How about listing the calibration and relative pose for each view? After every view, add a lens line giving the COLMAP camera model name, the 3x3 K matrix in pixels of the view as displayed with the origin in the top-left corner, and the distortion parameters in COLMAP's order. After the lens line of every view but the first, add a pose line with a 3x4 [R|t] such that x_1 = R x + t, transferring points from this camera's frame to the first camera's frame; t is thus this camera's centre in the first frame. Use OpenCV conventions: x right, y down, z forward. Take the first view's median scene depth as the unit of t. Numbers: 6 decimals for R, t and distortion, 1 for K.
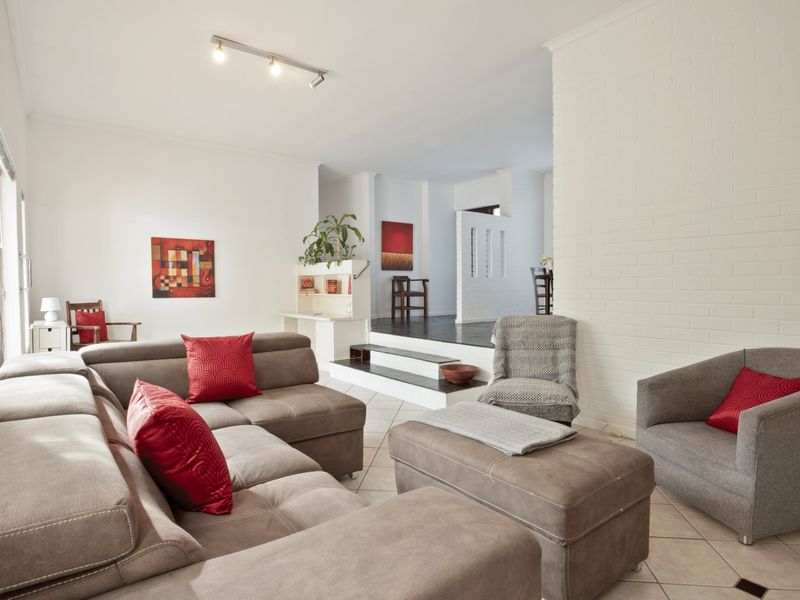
lens RADIAL K [[472.2, 0, 402.3], [0, 472.2, 299.3], [0, 0, 1]] dist [-0.030383, 0.004151]
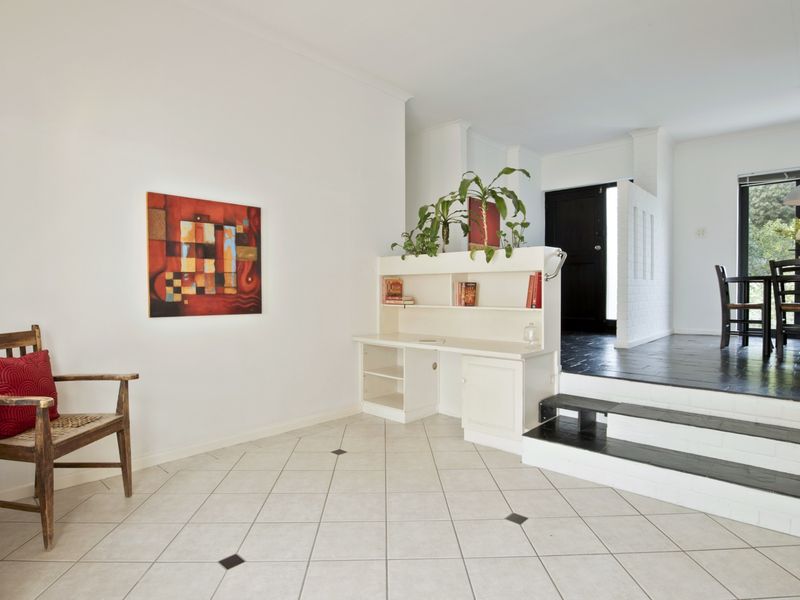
lens RADIAL K [[472.2, 0, 402.3], [0, 472.2, 299.3], [0, 0, 1]] dist [-0.030383, 0.004151]
pose [[0.983635, -0.001669, 0.180163, -0.353218], [0.003273, 0.999958, -0.008607, -0.016043], [-0.180141, 0.009056, 0.983599, 0.463295]]
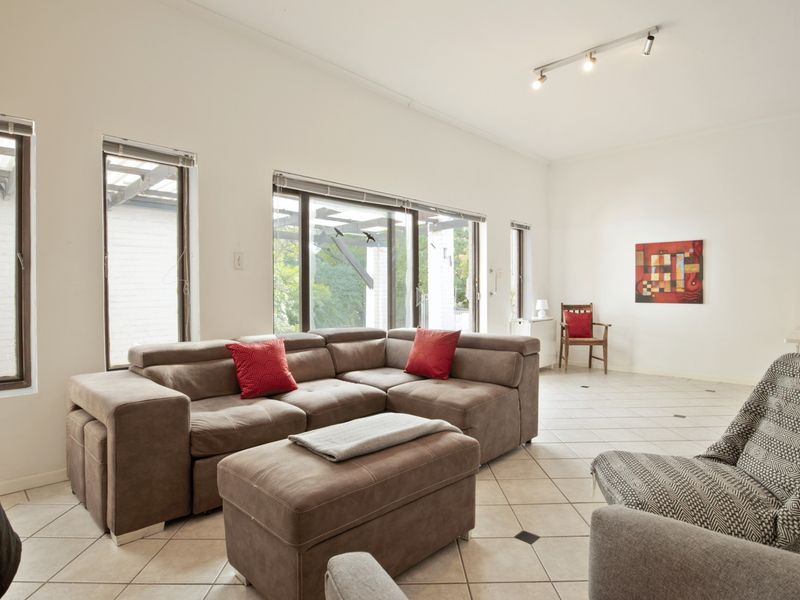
lens RADIAL K [[472.2, 0, 402.3], [0, 472.2, 299.3], [0, 0, 1]] dist [-0.030383, 0.004151]
pose [[0.163474, 0.018912, -0.986366, 0.395732], [-0.027695, 0.999510, 0.014574, -0.010343], [0.986159, 0.024935, 0.163917, 0.311163]]
